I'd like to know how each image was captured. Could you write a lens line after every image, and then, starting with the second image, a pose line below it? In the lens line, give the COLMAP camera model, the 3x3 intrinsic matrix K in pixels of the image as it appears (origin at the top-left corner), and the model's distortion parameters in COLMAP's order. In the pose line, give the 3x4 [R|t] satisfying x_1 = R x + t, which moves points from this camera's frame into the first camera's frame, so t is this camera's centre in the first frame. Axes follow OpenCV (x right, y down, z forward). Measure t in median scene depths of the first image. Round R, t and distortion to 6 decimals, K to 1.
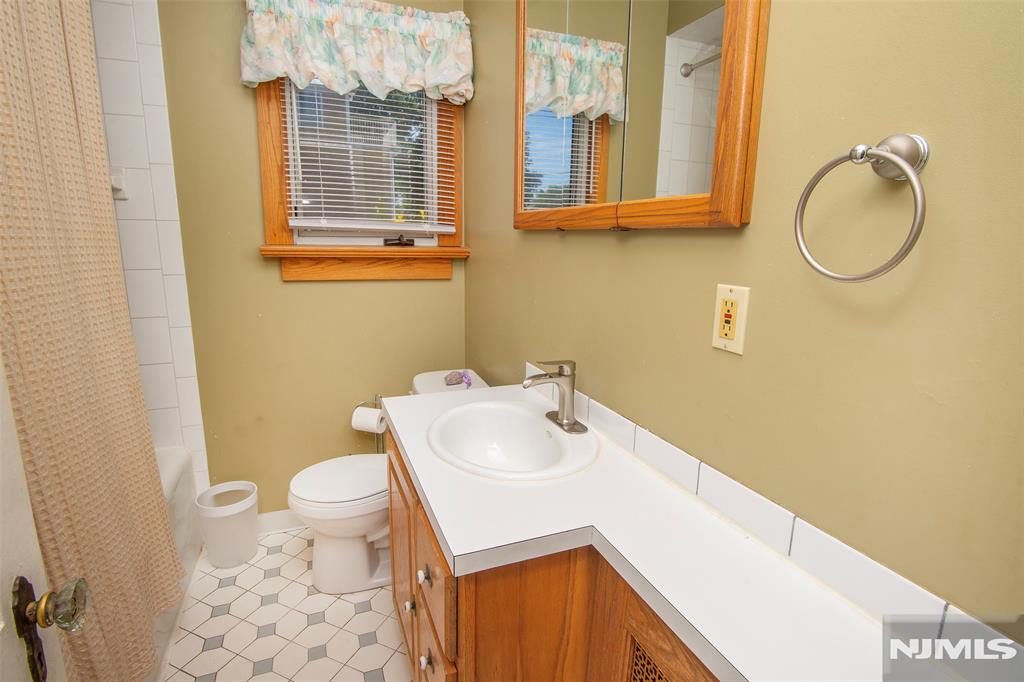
lens RADIAL K [[505.9, 0, 510.7], [0, 505.9, 336.0], [0, 0, 1]] dist [-0.016898, -0.000360]
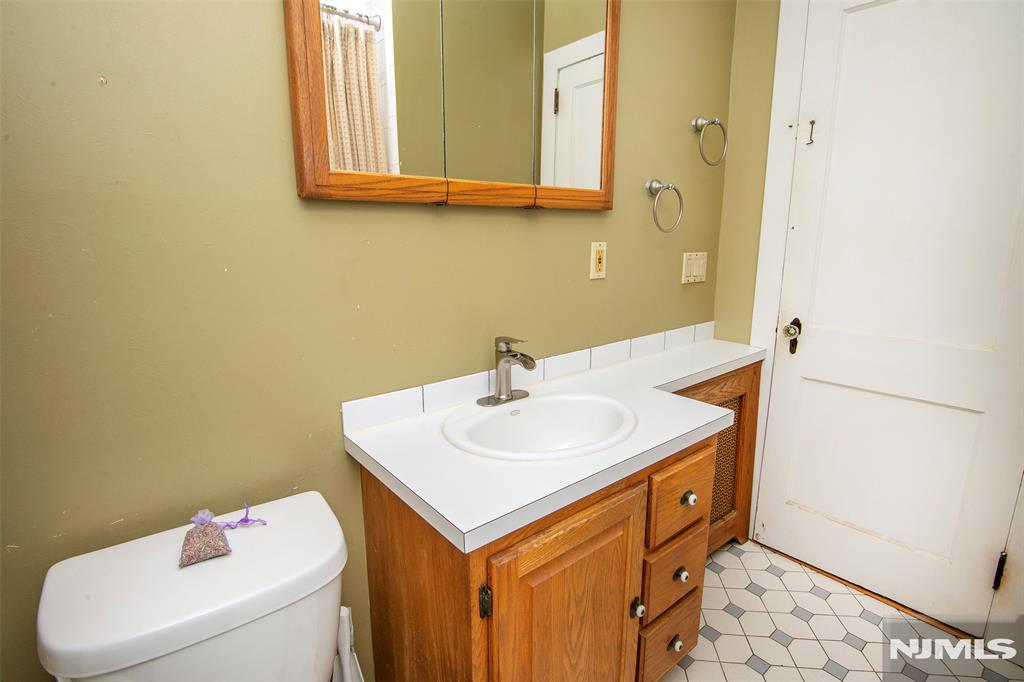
lens RADIAL K [[505.9, 0, 510.7], [0, 505.9, 336.0], [0, 0, 1]] dist [-0.016898, -0.000360]
pose [[-0.295978, -0.206503, 0.932606, -1.223598], [0.182624, 0.946107, 0.267451, -0.321208], [-0.937574, 0.249476, -0.242314, 1.796174]]
